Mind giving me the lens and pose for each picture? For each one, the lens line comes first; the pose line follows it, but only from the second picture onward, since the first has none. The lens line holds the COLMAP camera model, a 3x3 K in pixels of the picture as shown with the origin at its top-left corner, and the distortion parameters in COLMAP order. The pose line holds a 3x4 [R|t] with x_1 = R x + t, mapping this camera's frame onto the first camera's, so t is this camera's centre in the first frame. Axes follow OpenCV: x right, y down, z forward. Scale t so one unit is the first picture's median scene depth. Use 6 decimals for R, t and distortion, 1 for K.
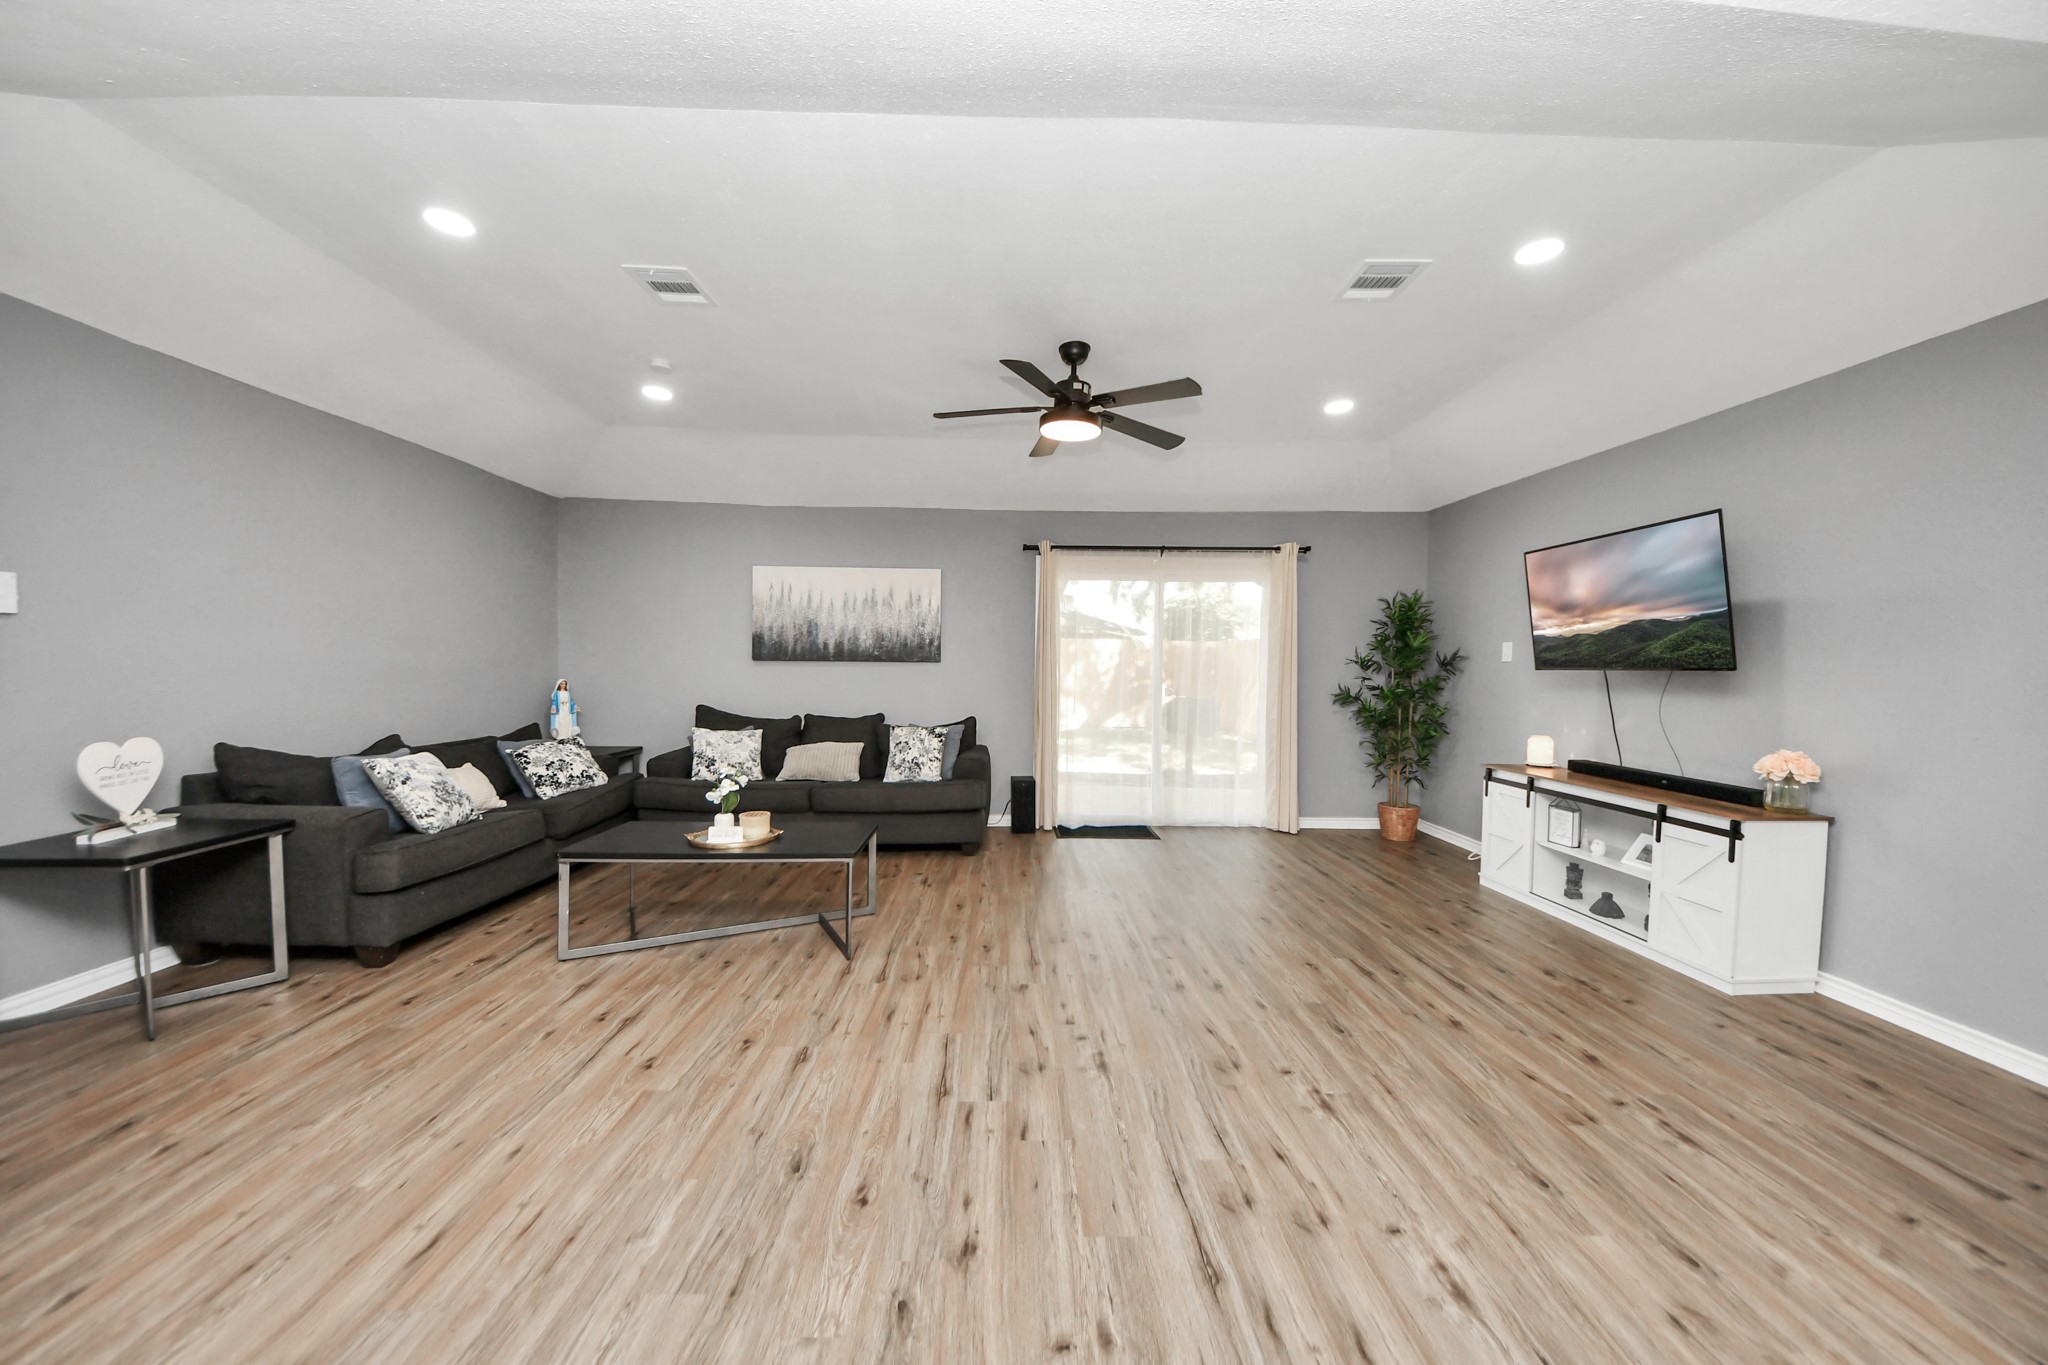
lens RADIAL K [[715.6, 0, 1017.0], [0, 715.6, 686.4], [0, 0, 1]] dist [0.032688, -0.021425]
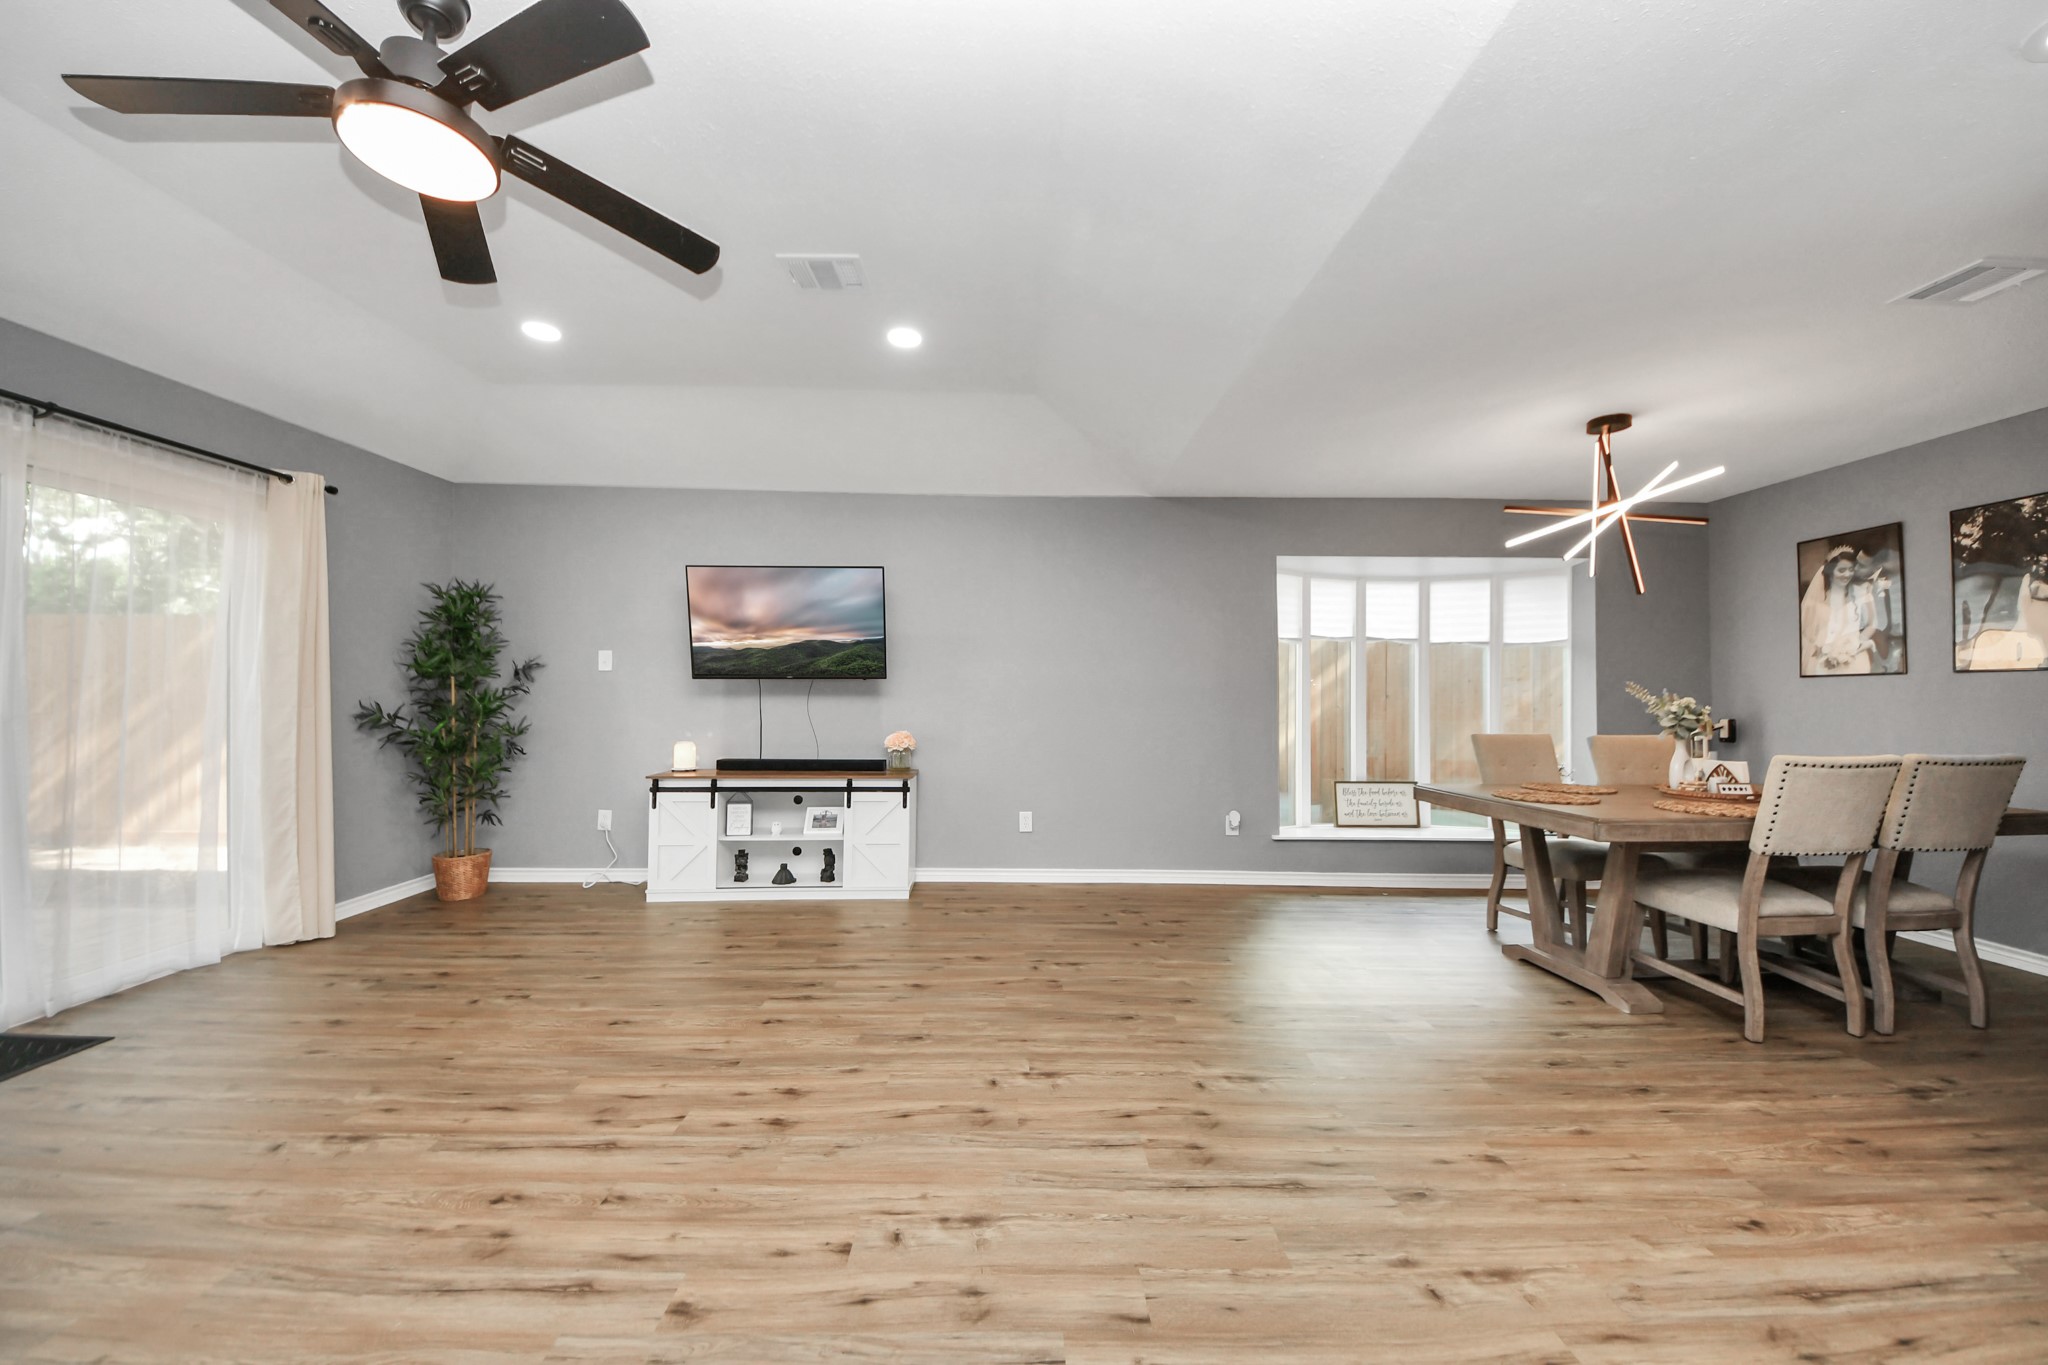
lens RADIAL K [[715.6, 0, 1017.0], [0, 715.6, 686.4], [0, 0, 1]] dist [0.032688, -0.021425]
pose [[0.014695, -0.005687, 0.999876, -0.427443], [0.024242, 0.999692, 0.005329, -0.008466], [-0.999598, 0.024160, 0.014829, 0.662073]]
